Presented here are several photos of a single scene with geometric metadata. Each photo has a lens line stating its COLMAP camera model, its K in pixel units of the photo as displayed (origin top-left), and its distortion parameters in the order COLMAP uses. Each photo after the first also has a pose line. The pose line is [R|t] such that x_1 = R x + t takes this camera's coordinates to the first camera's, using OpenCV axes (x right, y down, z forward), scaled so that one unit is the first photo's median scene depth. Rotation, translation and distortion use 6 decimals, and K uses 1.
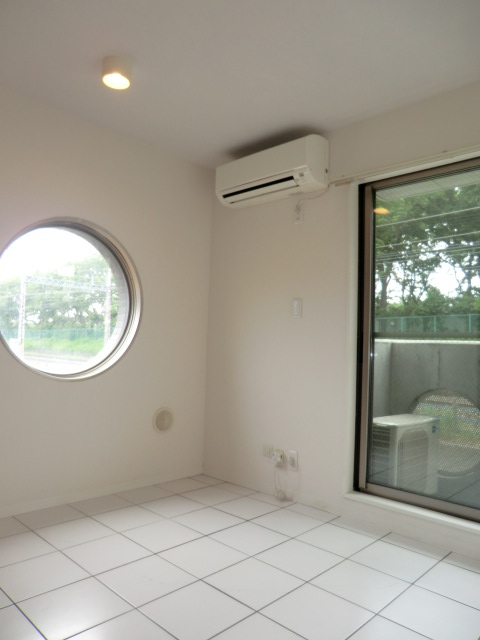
lens RADIAL K [[469.6, 0, 240.0], [0, 469.6, 320.0], [0, 0, 1]] dist [-0.121386, 0.128846]
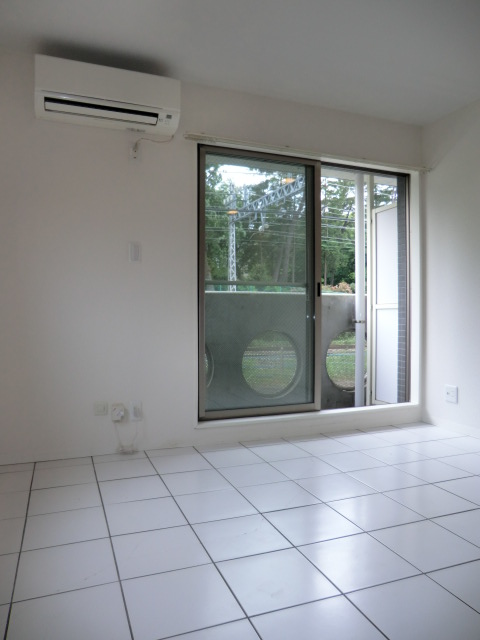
lens RADIAL K [[469.6, 0, 240.0], [0, 469.6, 320.0], [0, 0, 1]] dist [-0.121386, 0.128846]
pose [[0.428265, -0.048160, 0.902369, -0.665357], [-0.039402, 0.996634, 0.071891, 0.035889], [-0.902794, -0.066343, 0.424926, 0.406684]]
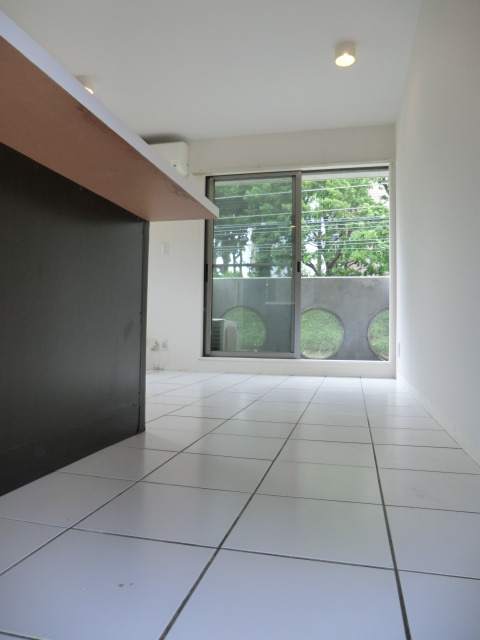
lens RADIAL K [[469.6, 0, 240.0], [0, 469.6, 320.0], [0, 0, 1]] dist [-0.121386, 0.128846]
pose [[0.866417, -0.011711, 0.499184, -0.463434], [-0.012428, 0.998909, 0.045006, 0.144919], [-0.499166, -0.045198, 0.865327, -0.521167]]
